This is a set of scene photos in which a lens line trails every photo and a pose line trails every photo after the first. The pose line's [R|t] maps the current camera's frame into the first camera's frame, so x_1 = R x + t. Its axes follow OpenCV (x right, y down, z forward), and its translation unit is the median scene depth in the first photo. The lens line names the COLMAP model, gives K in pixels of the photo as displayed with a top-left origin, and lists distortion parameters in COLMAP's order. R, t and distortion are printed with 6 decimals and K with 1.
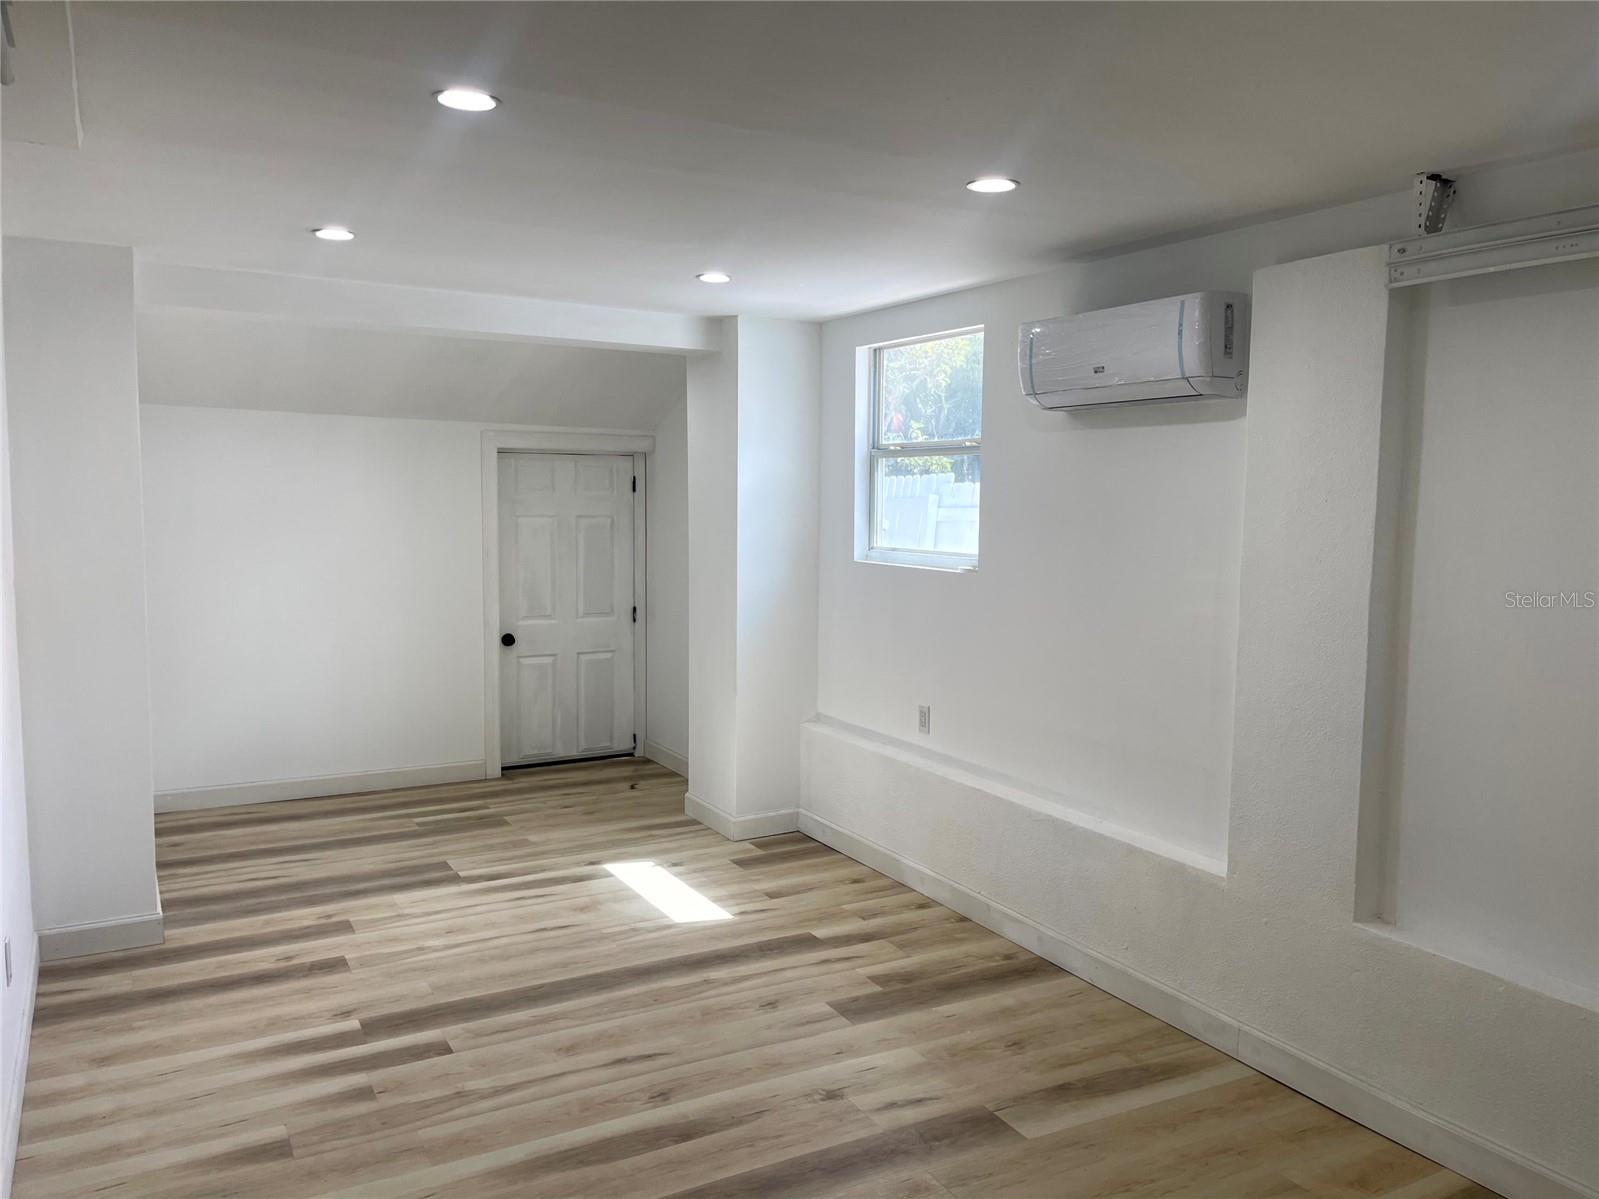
lens RADIAL K [[1210.4, 0, 797.4], [0, 1210.4, 606.4], [0, 0, 1]] dist [0.078031, -0.101924]
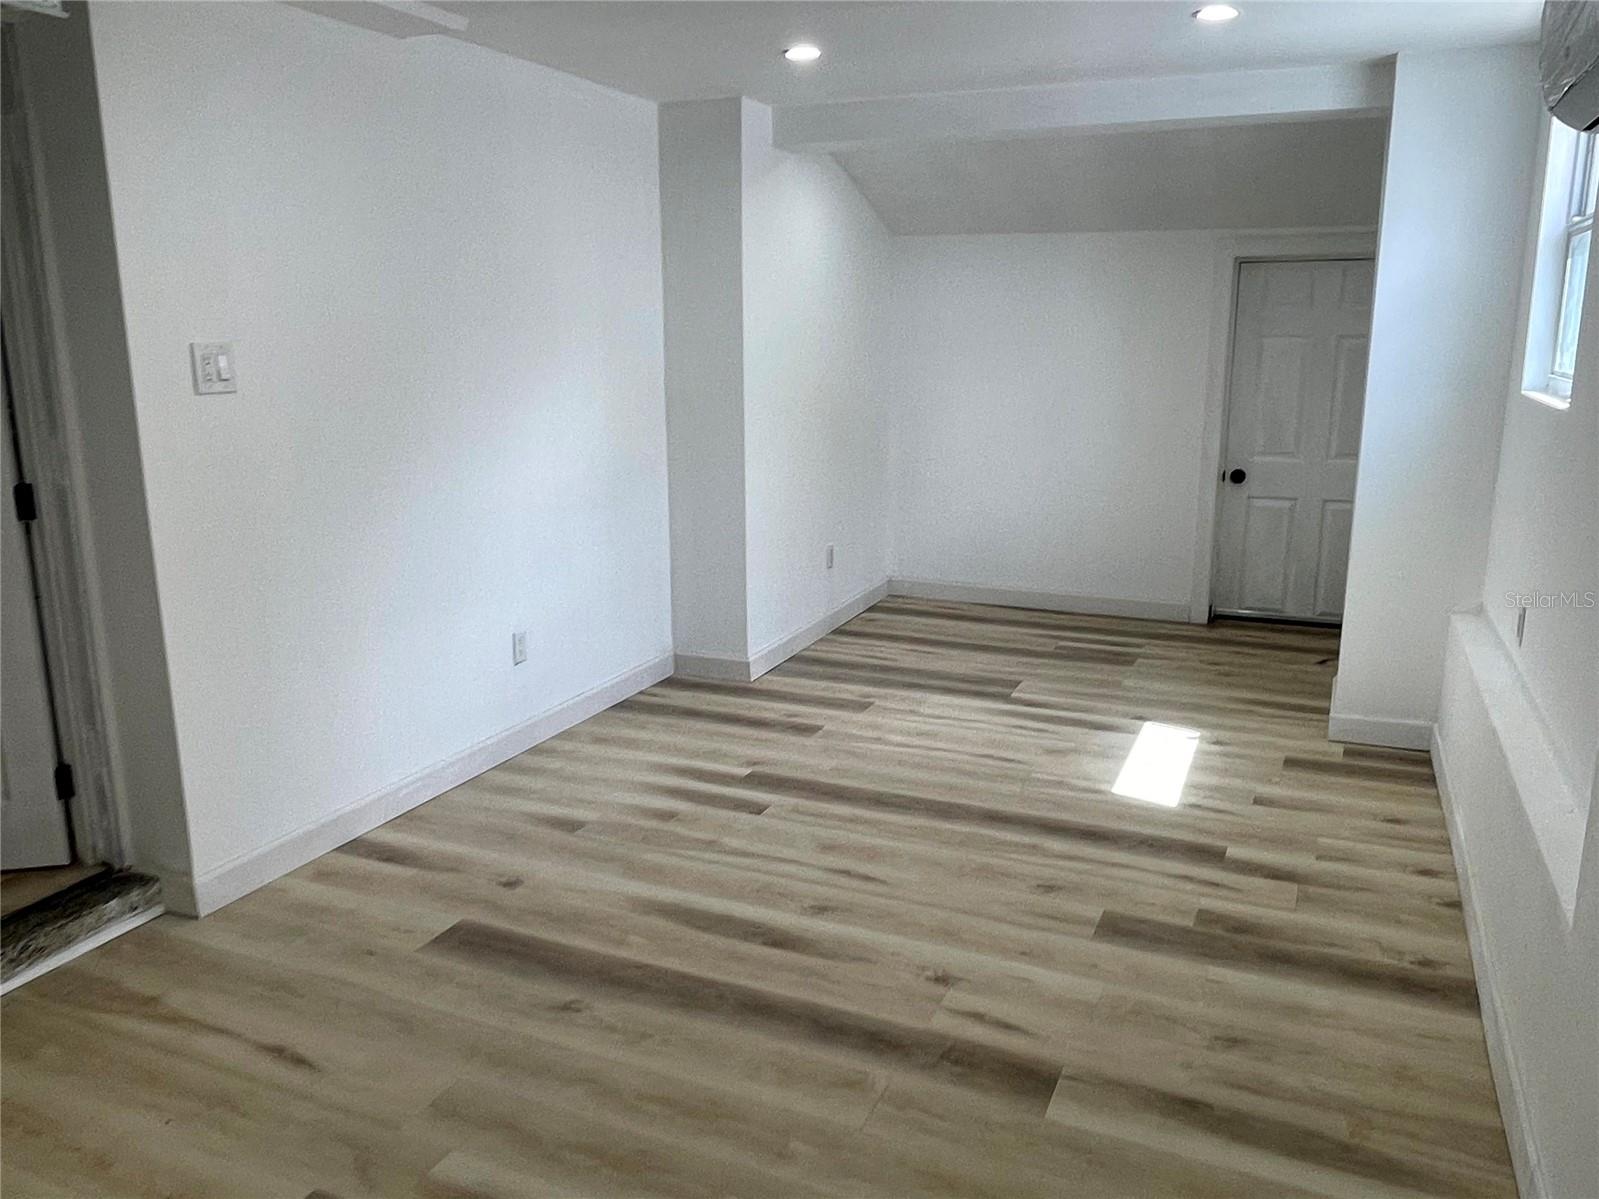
lens RADIAL K [[1231.1, 0, 794.5], [0, 1231.1, 598.5], [0, 0, 1]] dist [0.011321, -0.021242]
pose [[0.594277, 0.159465, -0.788293, 0.467881], [-0.066082, 0.986514, 0.149746, 0.002771], [0.801541, -0.036899, 0.596801, 0.298162]]
